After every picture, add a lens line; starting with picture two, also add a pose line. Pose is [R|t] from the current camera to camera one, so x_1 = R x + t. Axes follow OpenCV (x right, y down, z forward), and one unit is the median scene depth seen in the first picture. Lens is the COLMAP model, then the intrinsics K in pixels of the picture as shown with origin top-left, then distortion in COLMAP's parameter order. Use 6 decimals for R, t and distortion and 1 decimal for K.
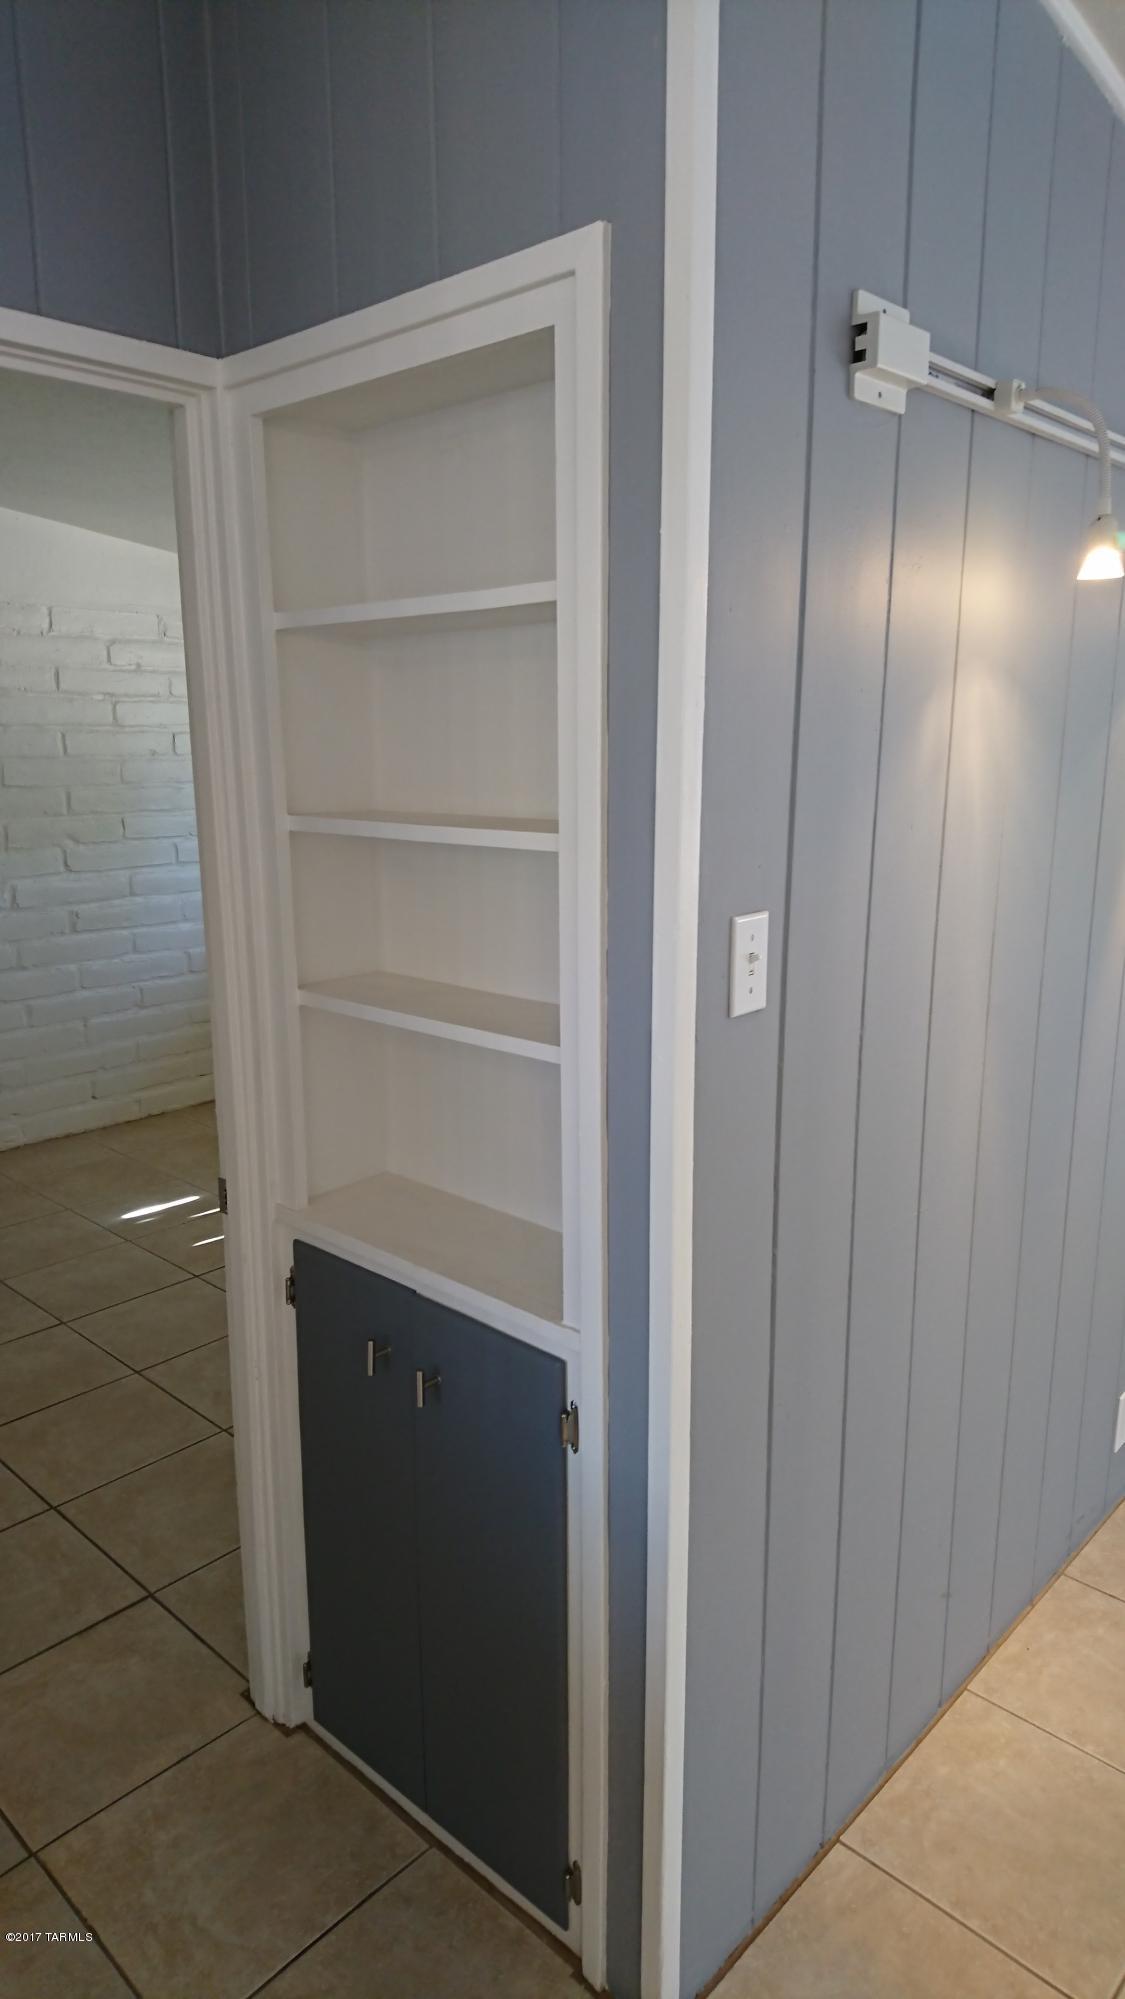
lens RADIAL K [[1231.3, 0, 559.6], [0, 1231.3, 989.0], [0, 0, 1]] dist [0.156812, -0.217887]
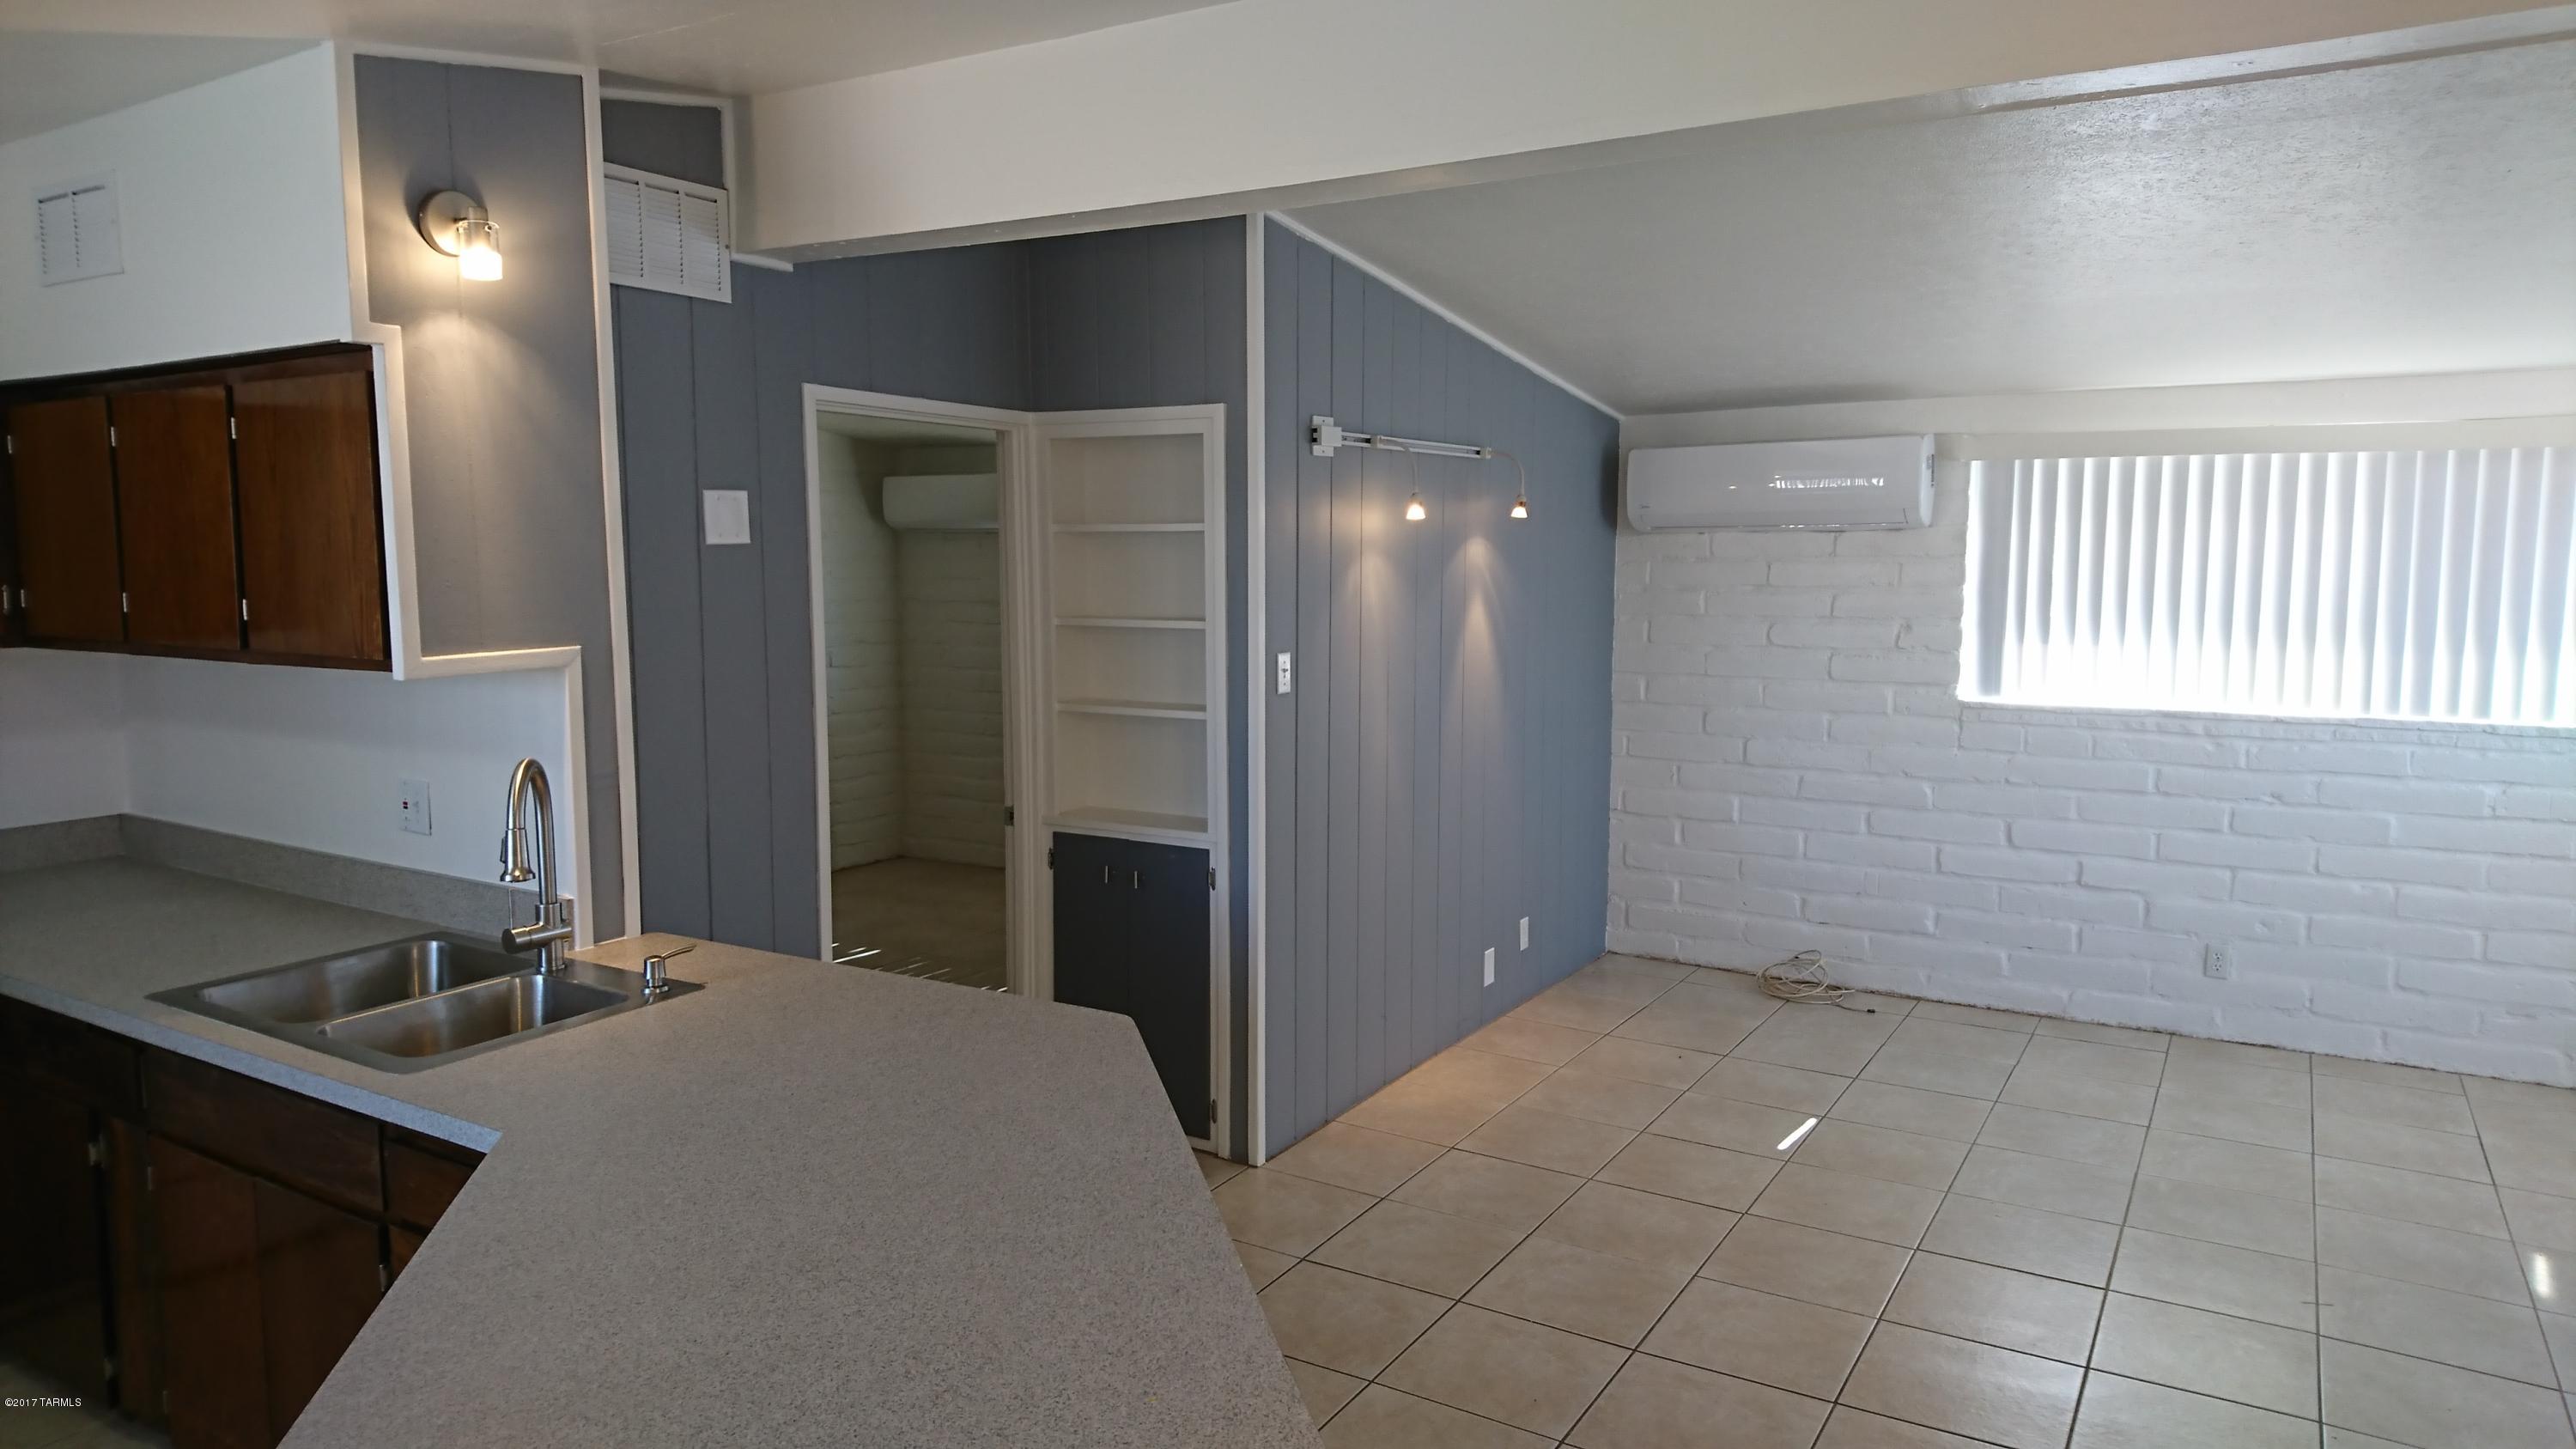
lens RADIAL K [[1587.0, 0, 1297.5], [0, 1587.0, 713.1], [0, 0, 1]] dist [0.156812, -0.217887]
pose [[0.977667, -0.017291, 0.209447, -0.135687], [0.038495, 0.994482, -0.097590, 0.103531], [-0.206604, 0.103474, 0.972938, -0.583334]]
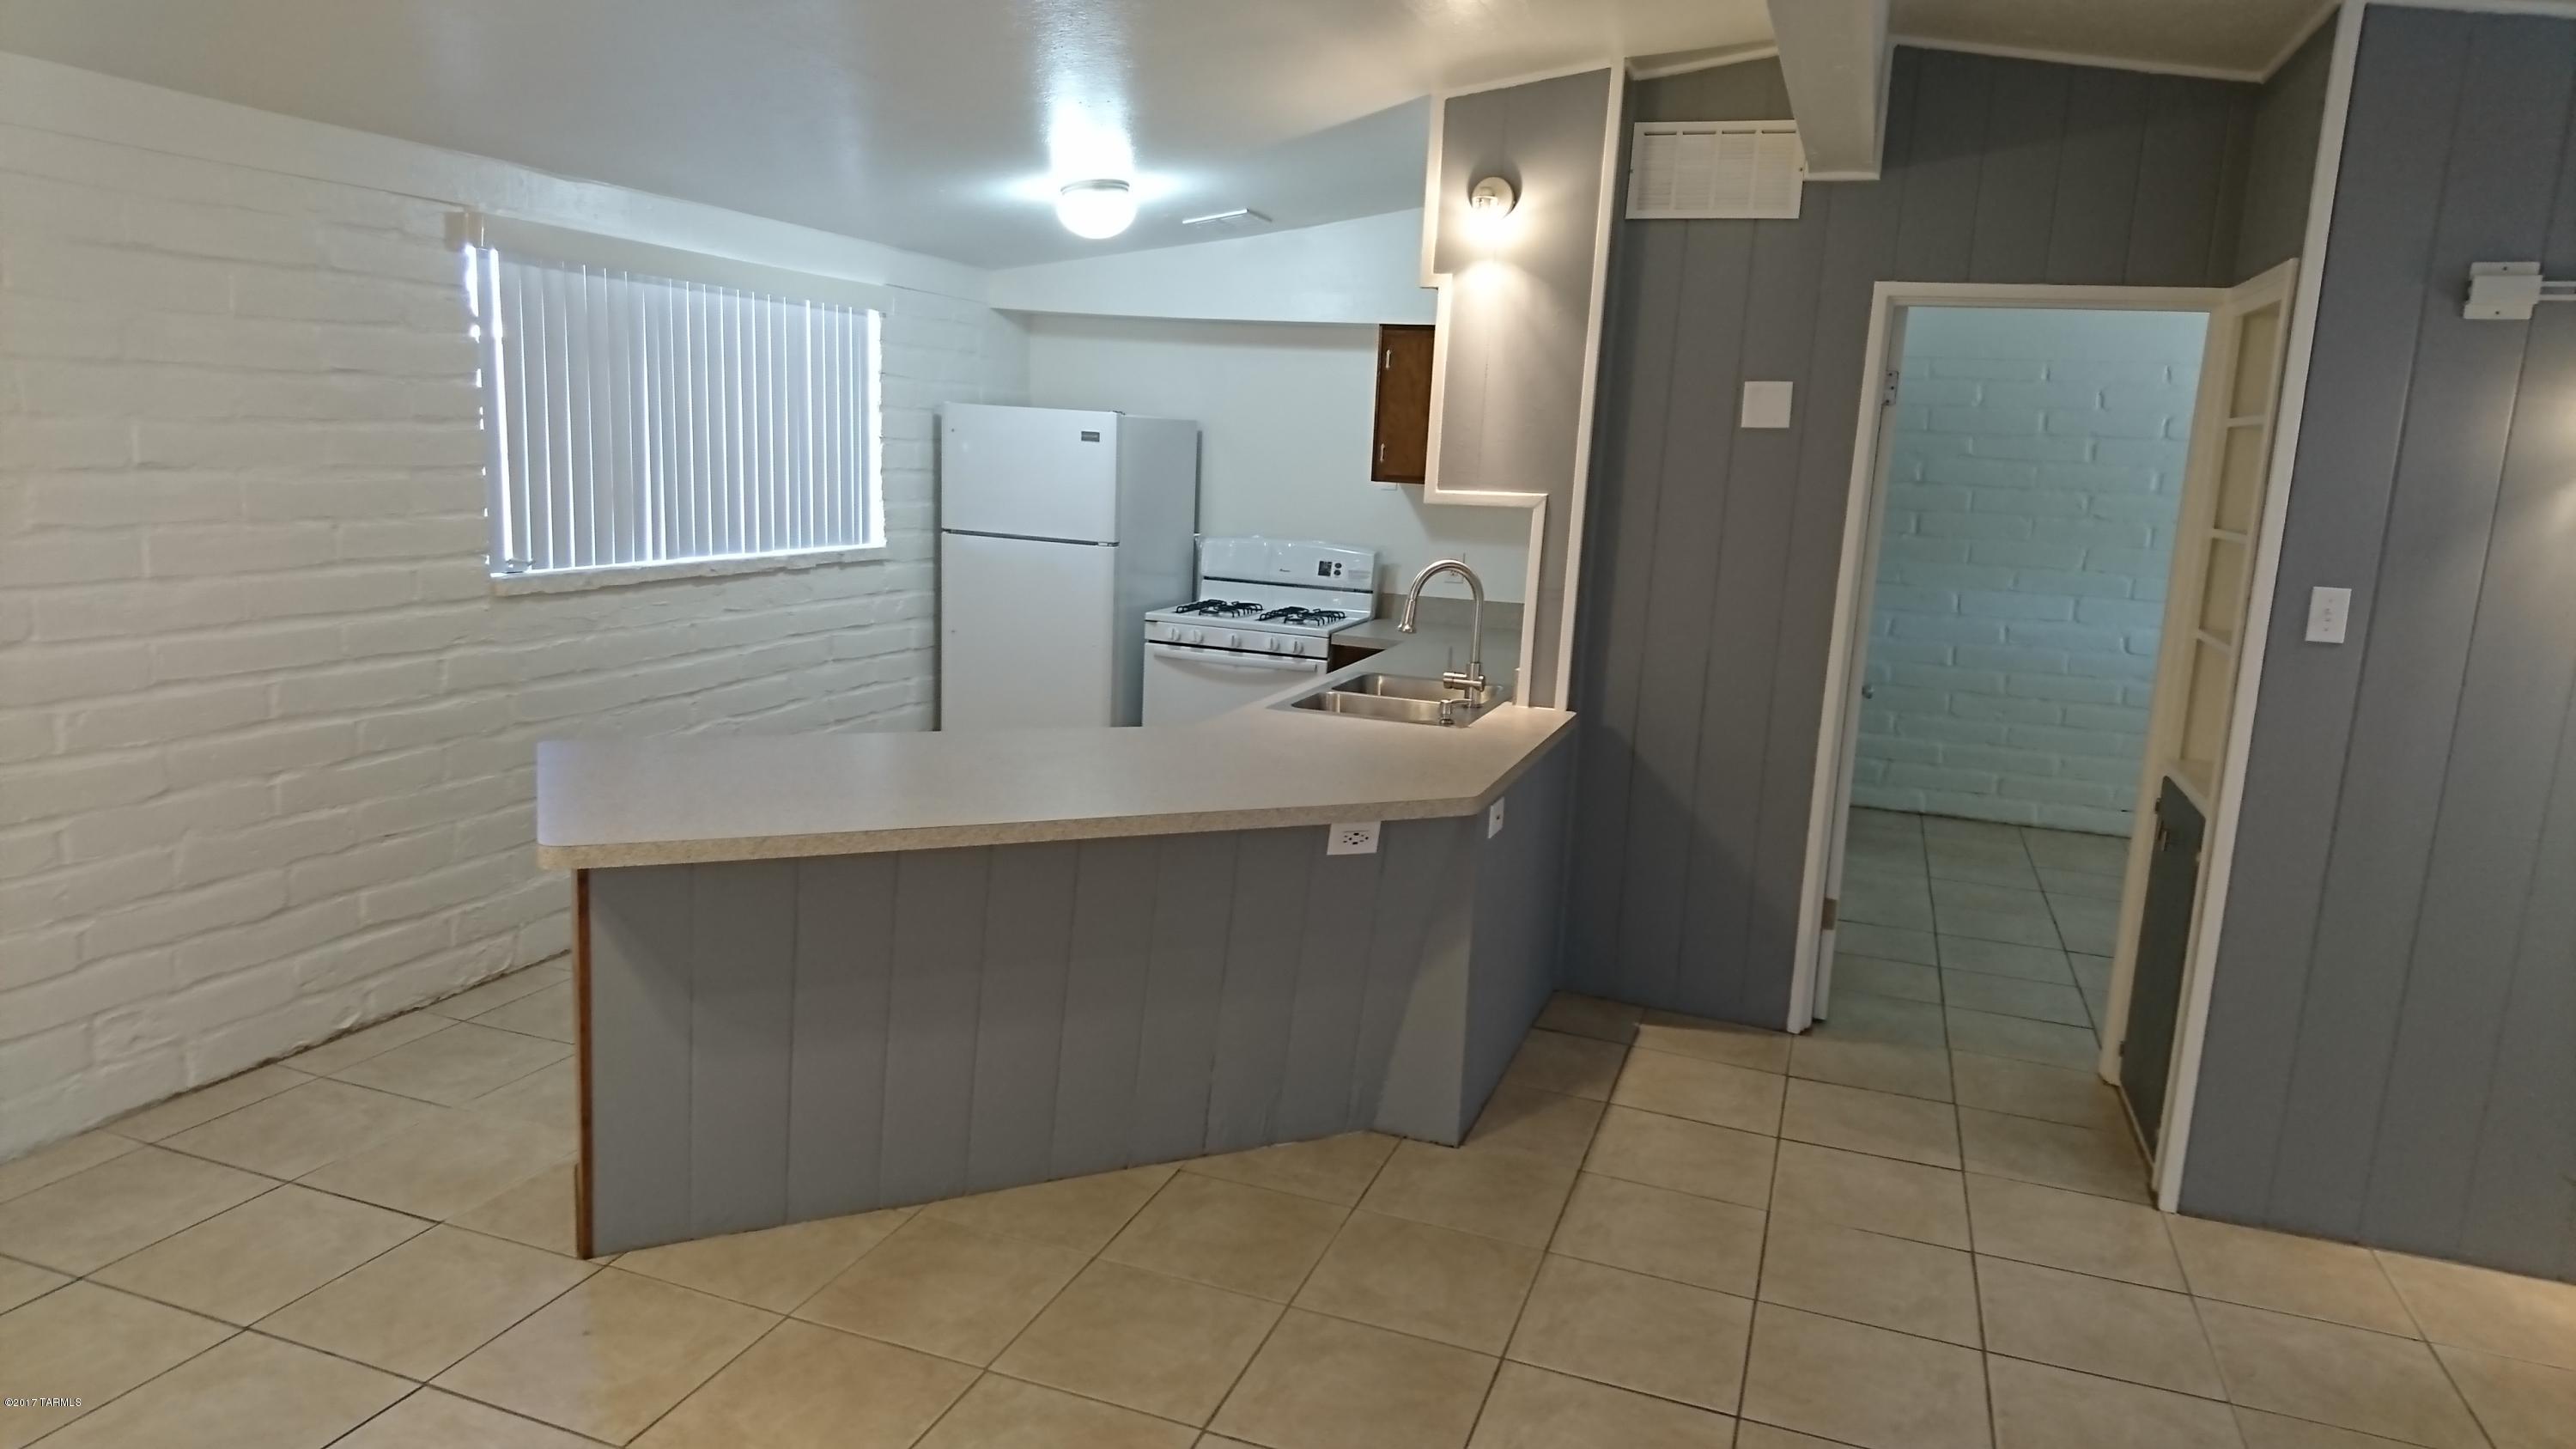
lens RADIAL K [[1578.8, 0, 1296.5], [0, 1578.8, 719.2], [0, 0, 1]] dist [0.107062, -0.134181]
pose [[0.406367, 0.184543, -0.894880, 0.478733], [-0.236580, 0.967243, 0.092035, 0.076601], [0.882551, 0.174311, 0.436715, -0.386013]]
